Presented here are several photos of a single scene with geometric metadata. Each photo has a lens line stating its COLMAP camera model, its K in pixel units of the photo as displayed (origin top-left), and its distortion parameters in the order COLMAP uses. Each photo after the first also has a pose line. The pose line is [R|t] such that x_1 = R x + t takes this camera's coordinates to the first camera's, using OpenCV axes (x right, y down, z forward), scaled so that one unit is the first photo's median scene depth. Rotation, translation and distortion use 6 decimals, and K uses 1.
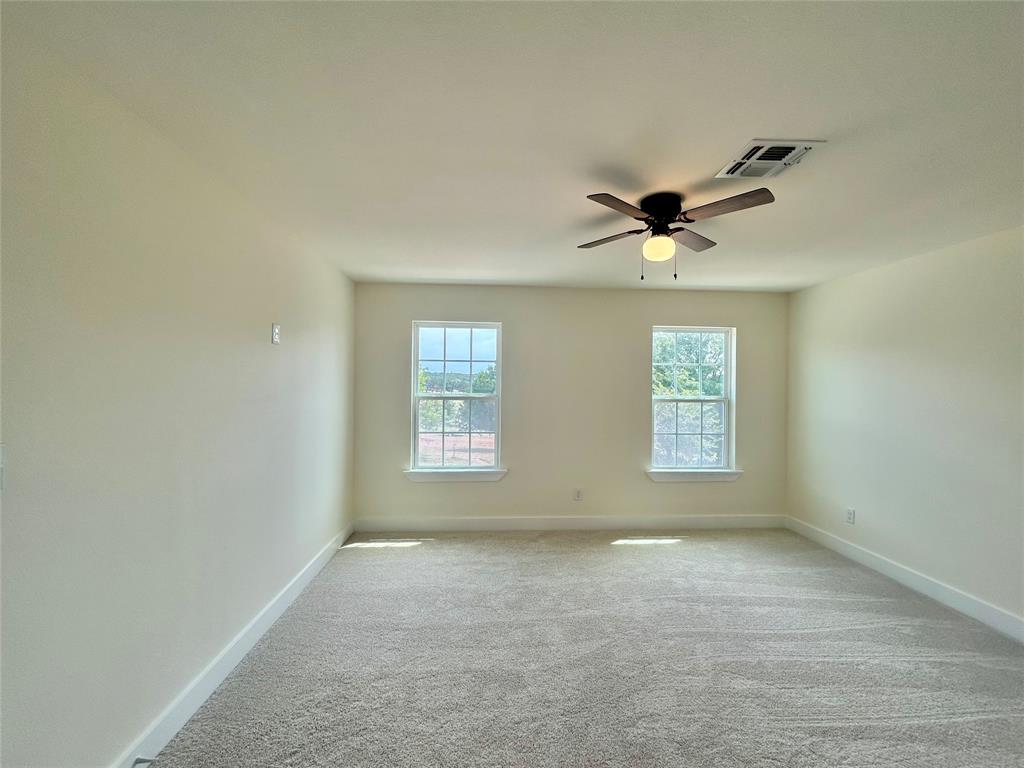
lens RADIAL K [[426.5, 0, 512.0], [0, 426.5, 384.0], [0, 0, 1]] dist [-0.000850, 0.001318]
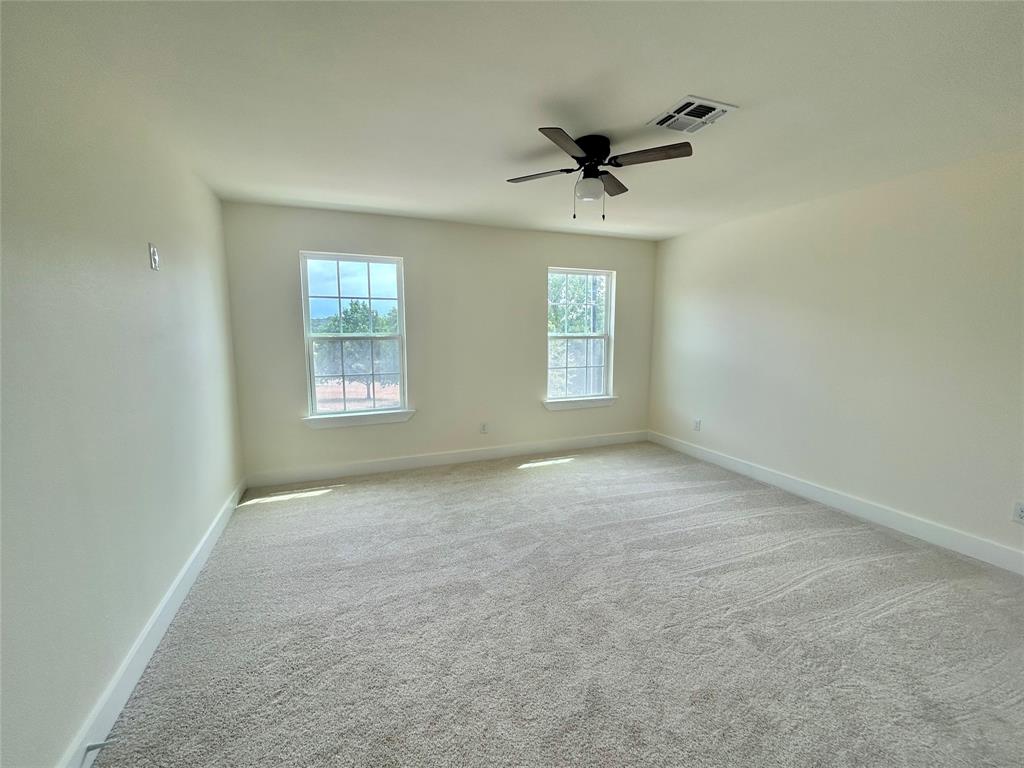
lens RADIAL K [[426.5, 0, 512.0], [0, 426.5, 384.0], [0, 0, 1]] dist [-0.000850, 0.001318]
pose [[0.946925, -0.050986, 0.317384, -0.155359], [0.009679, 0.991416, 0.130390, 0.020055], [-0.321307, -0.120398, 0.939290, -0.004620]]
